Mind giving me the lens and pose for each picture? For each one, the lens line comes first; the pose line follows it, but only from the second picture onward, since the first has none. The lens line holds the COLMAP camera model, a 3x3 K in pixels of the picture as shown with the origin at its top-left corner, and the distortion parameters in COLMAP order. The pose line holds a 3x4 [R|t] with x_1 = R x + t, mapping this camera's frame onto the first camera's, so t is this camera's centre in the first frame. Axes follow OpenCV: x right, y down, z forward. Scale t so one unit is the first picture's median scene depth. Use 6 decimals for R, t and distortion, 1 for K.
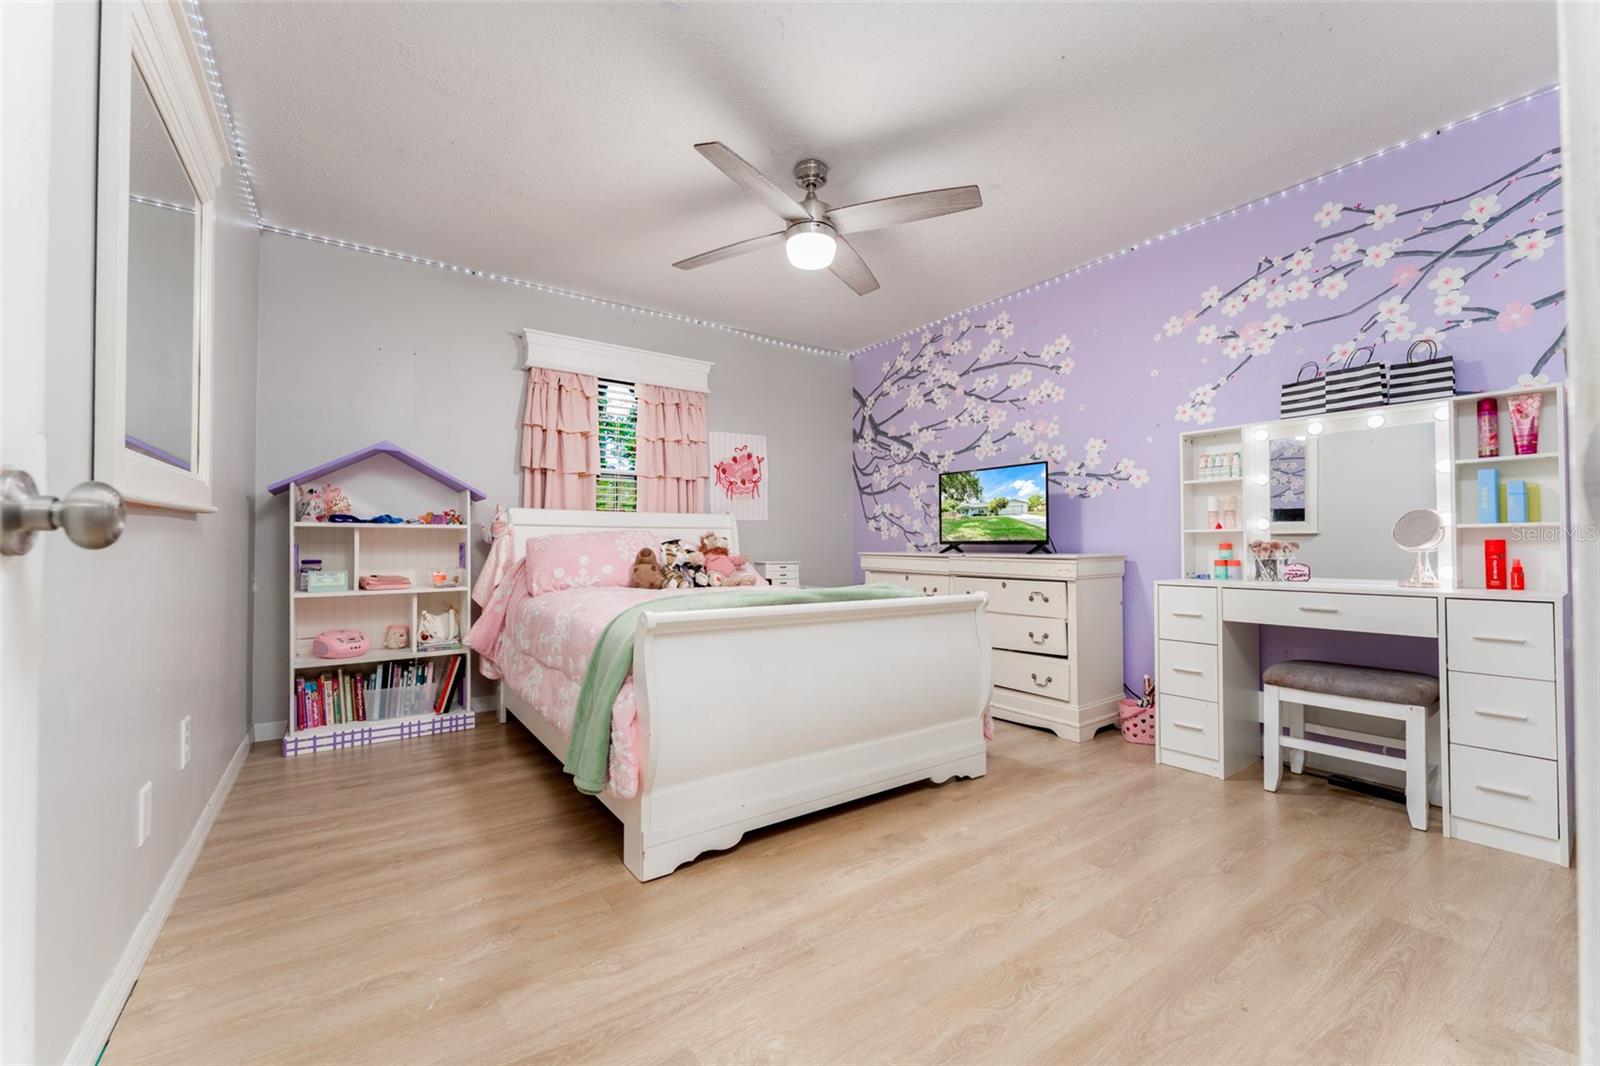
lens RADIAL K [[629.0, 0, 800.0], [0, 629.0, 533.0], [0, 0, 1]] dist [-0.001019, -0.000204]
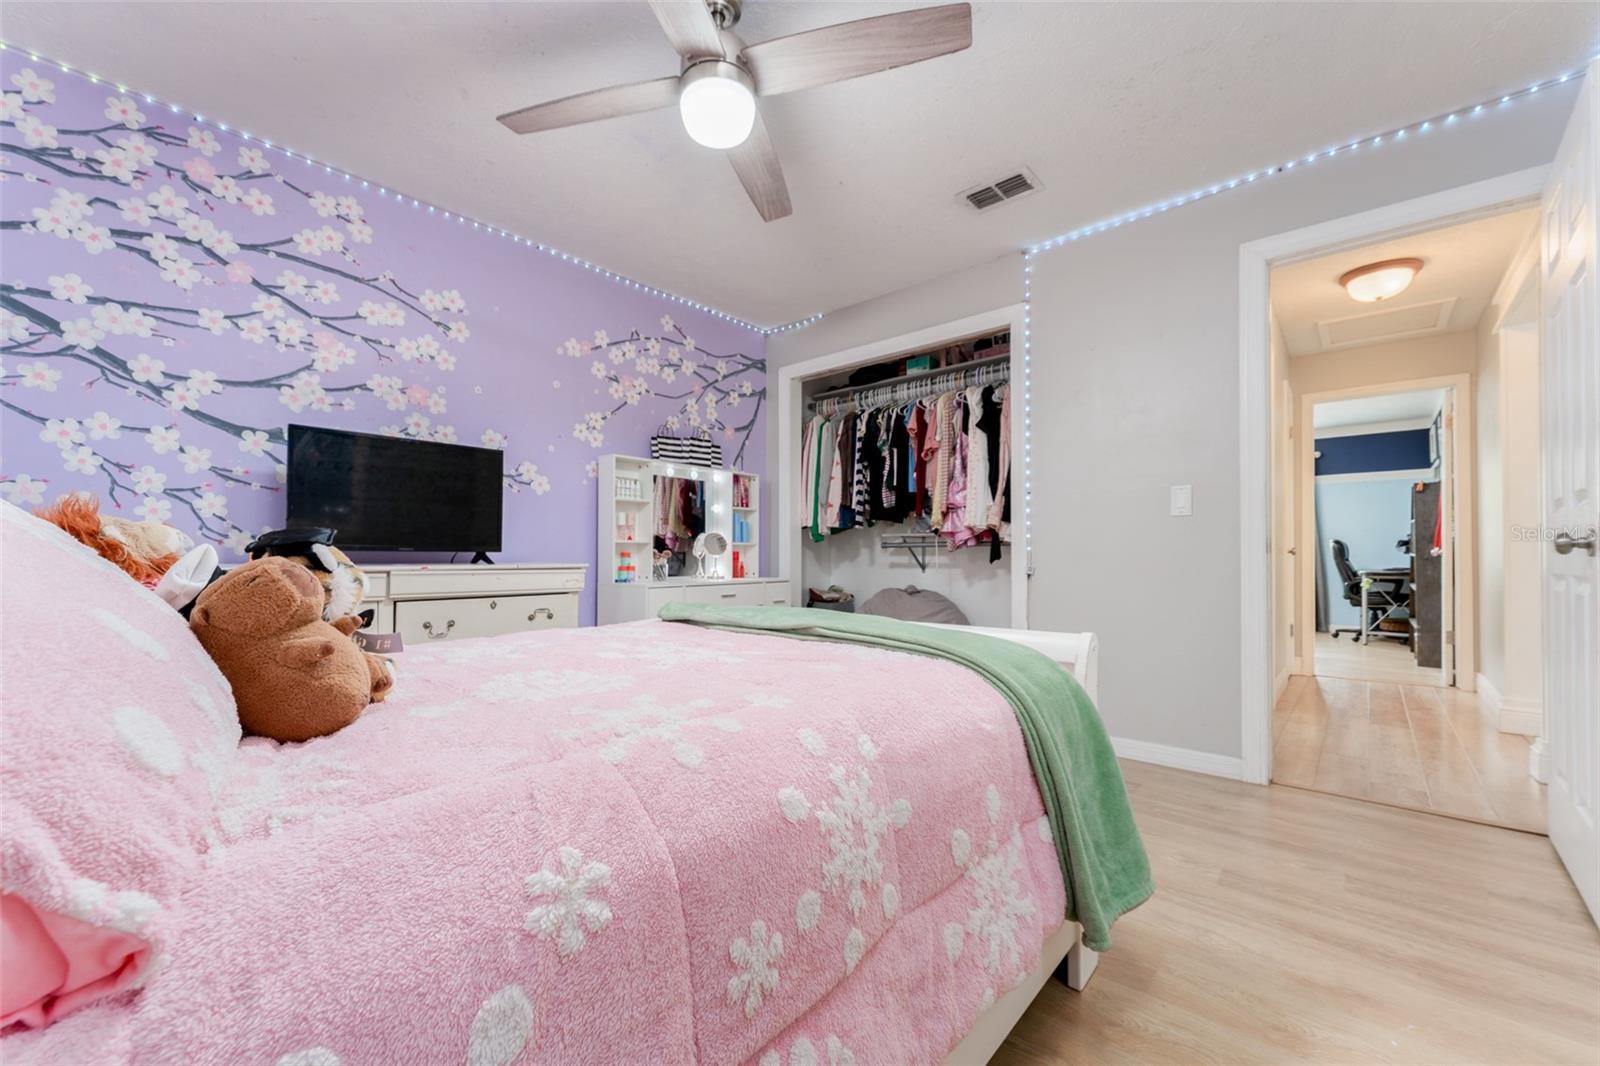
lens RADIAL K [[645.3, 0, 795.5], [0, 645.3, 540.8], [0, 0, 1]] dist [0.000013, -0.000232]
pose [[-0.233254, 0.023634, 0.972129, -0.466541], [-0.019268, 0.999396, -0.028920, 0.018534], [-0.972225, -0.025476, -0.232658, 0.751224]]
